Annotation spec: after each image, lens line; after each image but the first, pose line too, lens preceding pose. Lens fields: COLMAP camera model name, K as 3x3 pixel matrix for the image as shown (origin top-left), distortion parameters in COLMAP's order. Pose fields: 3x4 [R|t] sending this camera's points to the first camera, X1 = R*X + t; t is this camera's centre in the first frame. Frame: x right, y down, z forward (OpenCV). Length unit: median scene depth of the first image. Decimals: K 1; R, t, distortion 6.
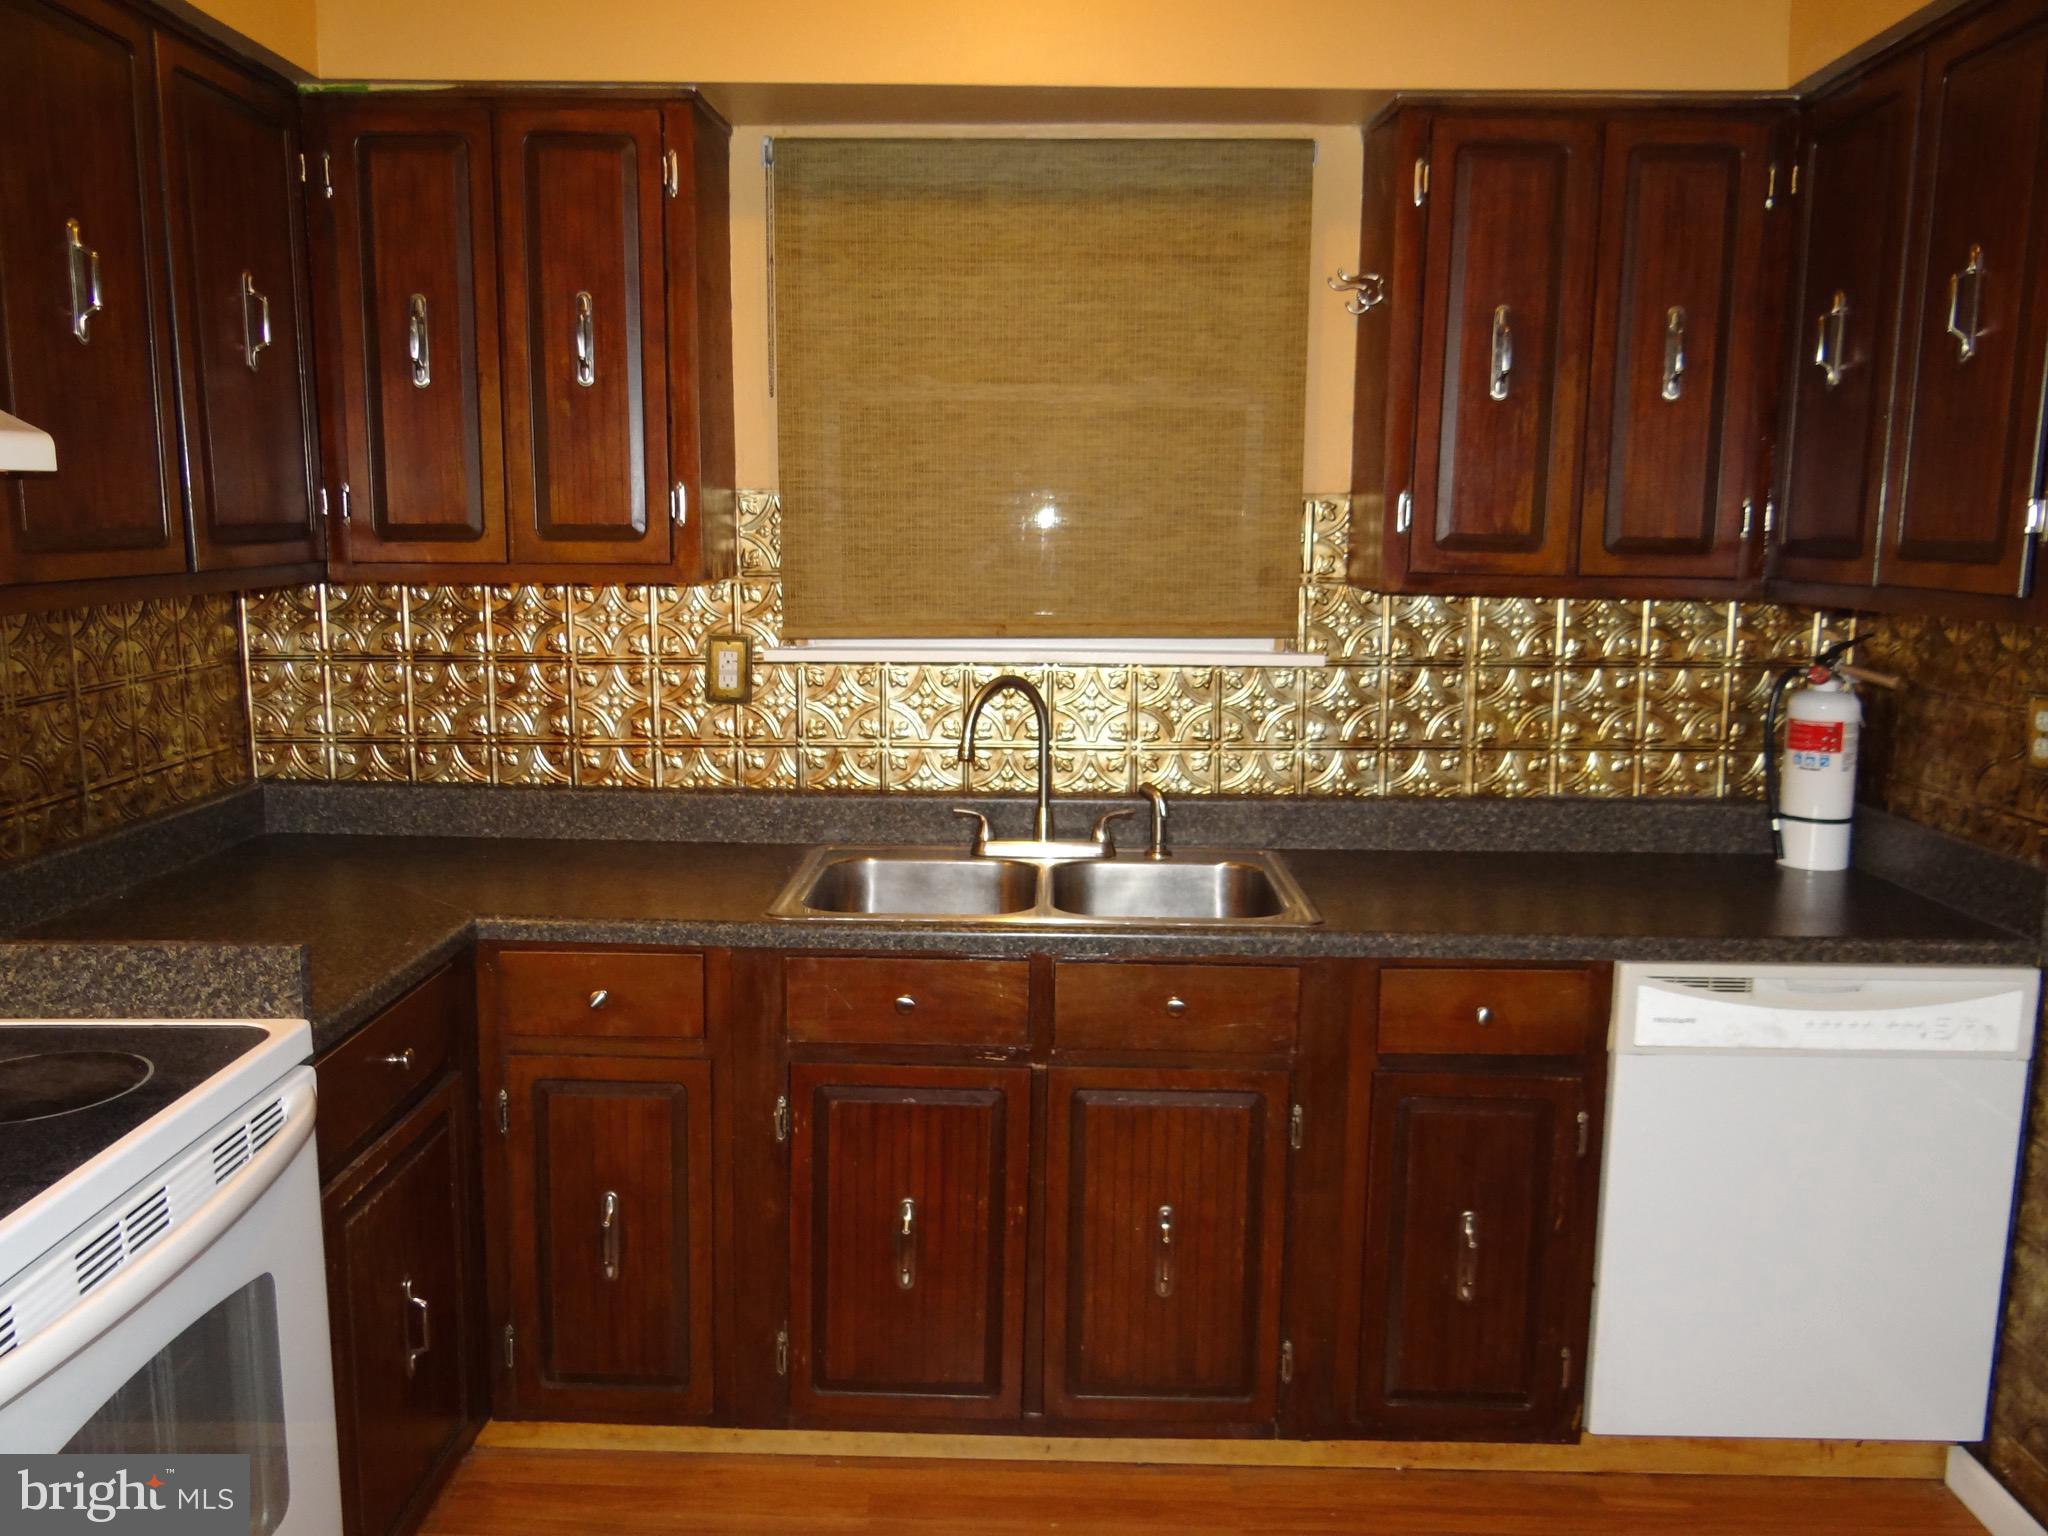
lens RADIAL K [[1603.7, 0, 1024.0], [0, 1603.7, 768.0], [0, 0, 1]] dist [-0.006821, 0.005293]
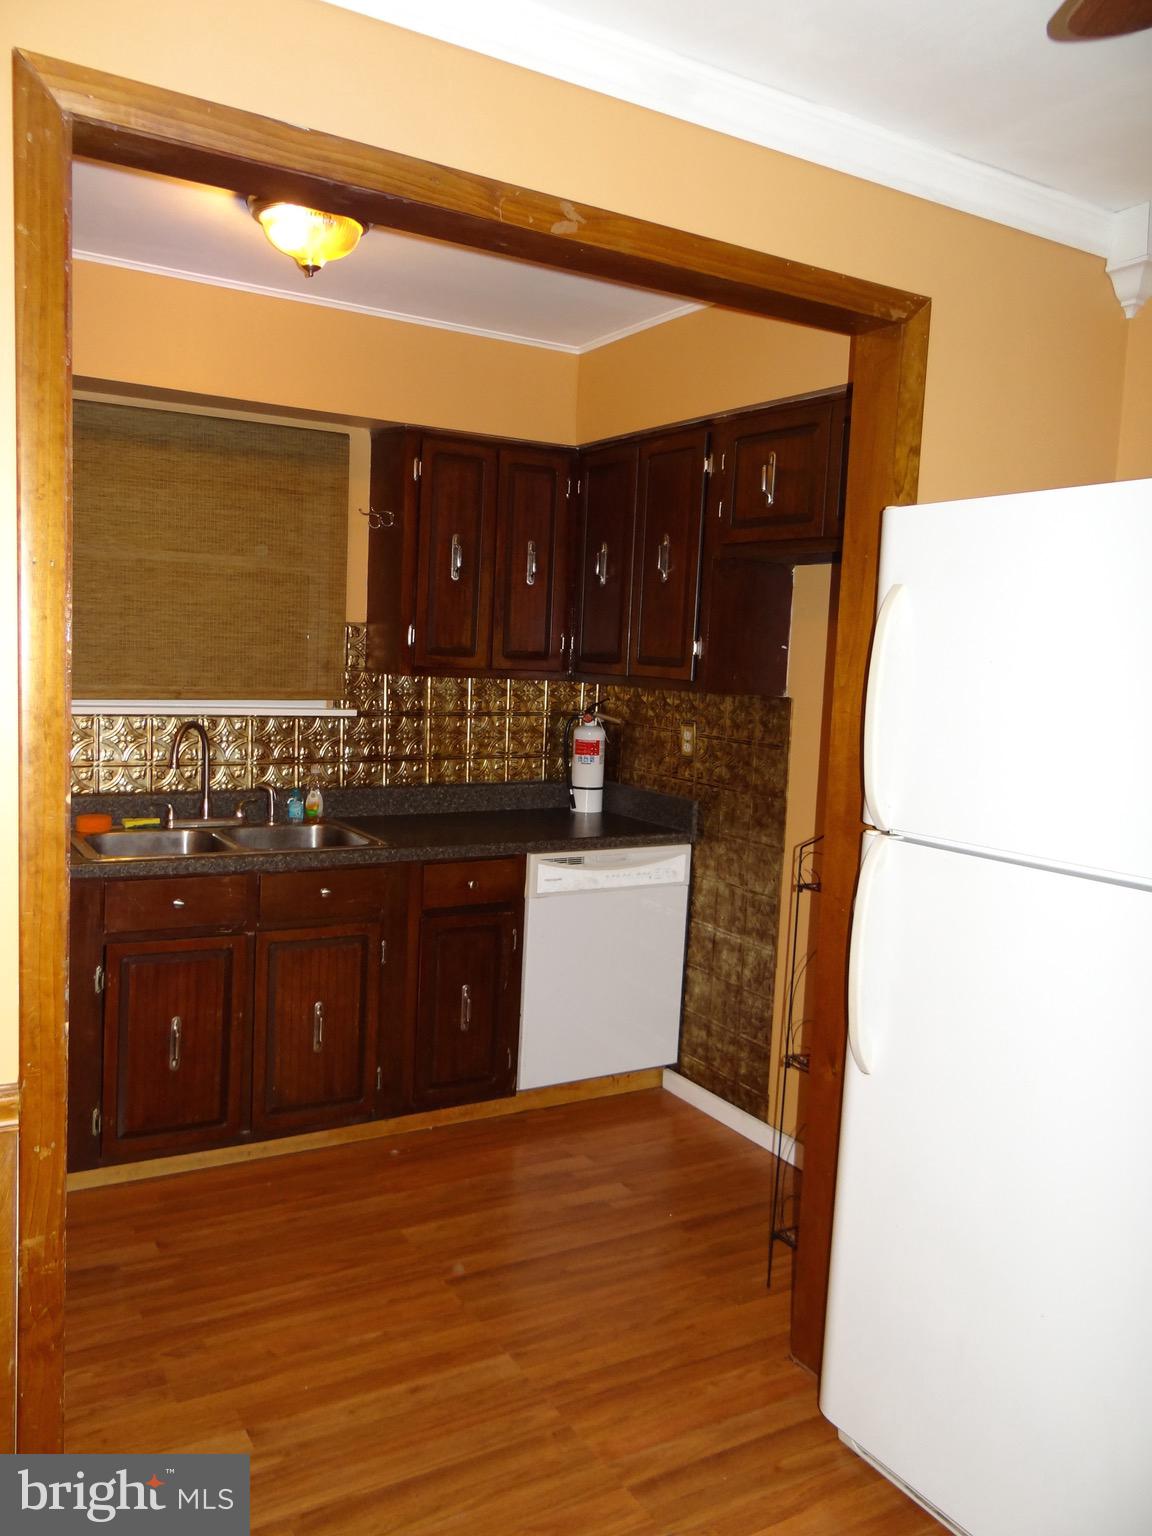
lens RADIAL K [[1202.8, 0, 576.0], [0, 1202.8, 768.0], [0, 0, 1]] dist [-0.006821, 0.005293]
pose [[0.848428, -0.027564, 0.528593, -0.356601], [0.045768, 0.998723, -0.021380, 0.040610], [-0.527328, 0.042332, 0.848606, -0.325365]]
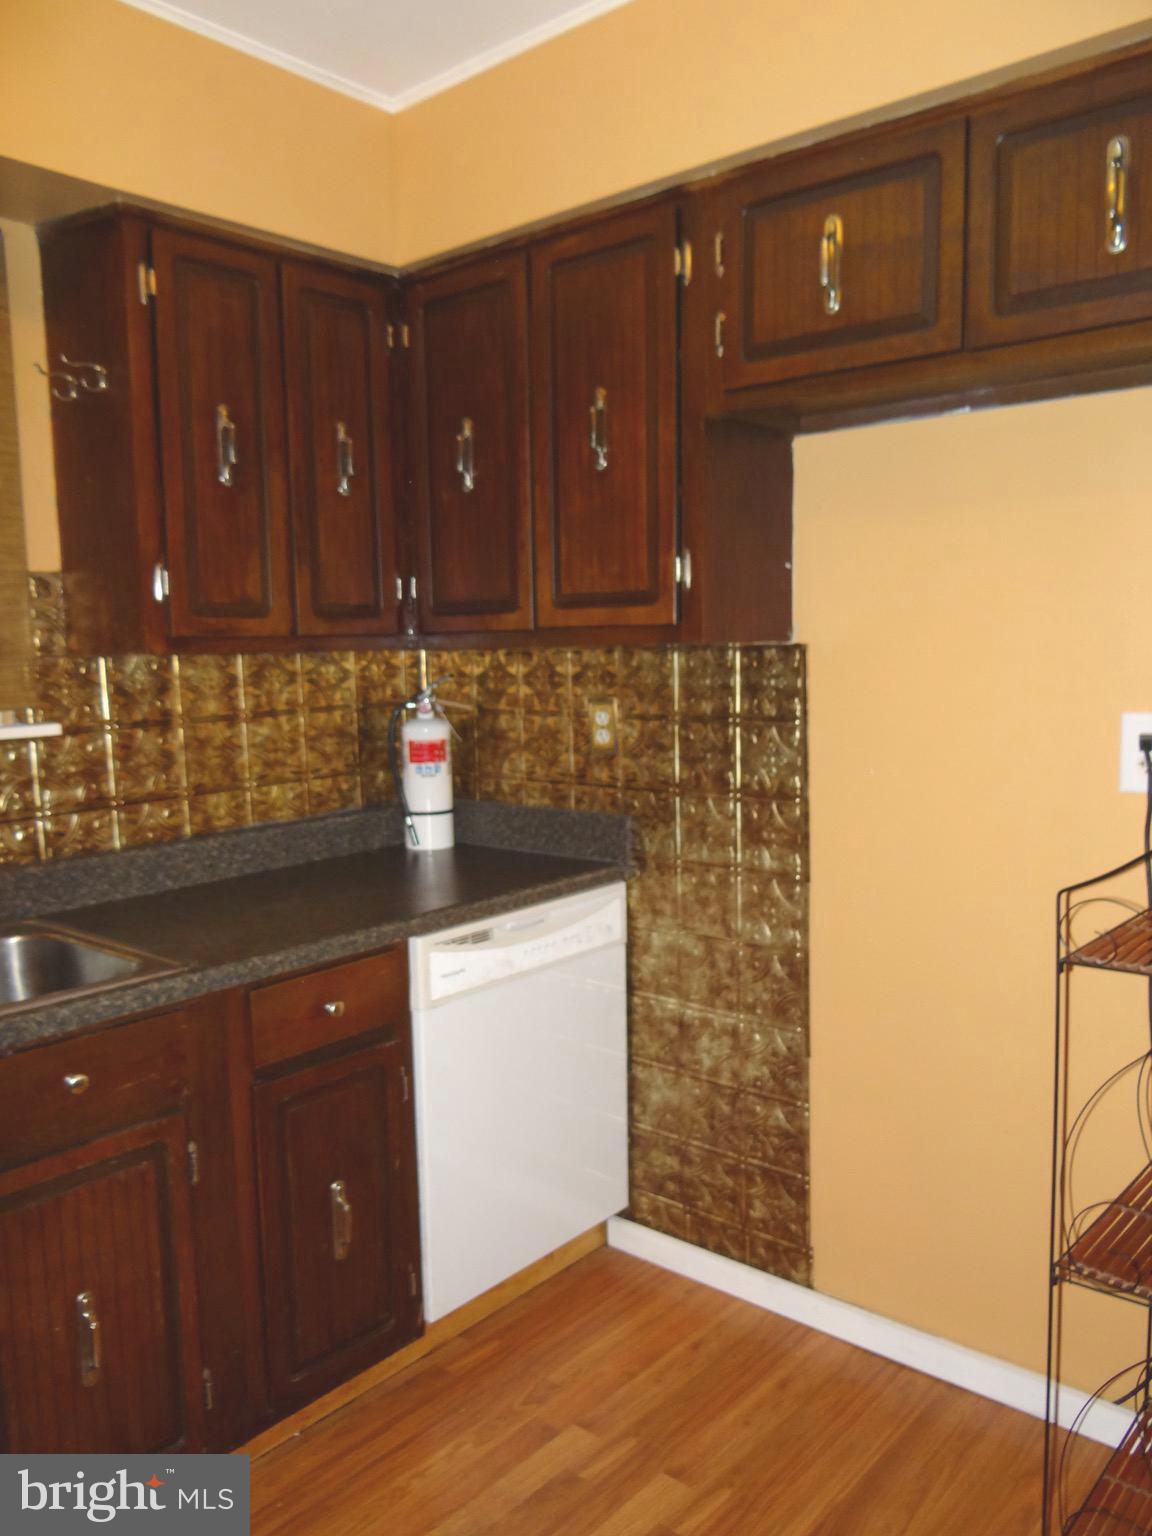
lens RADIAL K [[1202.8, 0, 576.0], [0, 1202.8, 768.0], [0, 0, 1]] dist [-0.006821, 0.005293]
pose [[0.634723, -0.109572, 0.764932, -0.219551], [0.147960, 0.988813, 0.018868, -0.007115], [-0.758442, 0.101204, 0.643835, 0.258581]]
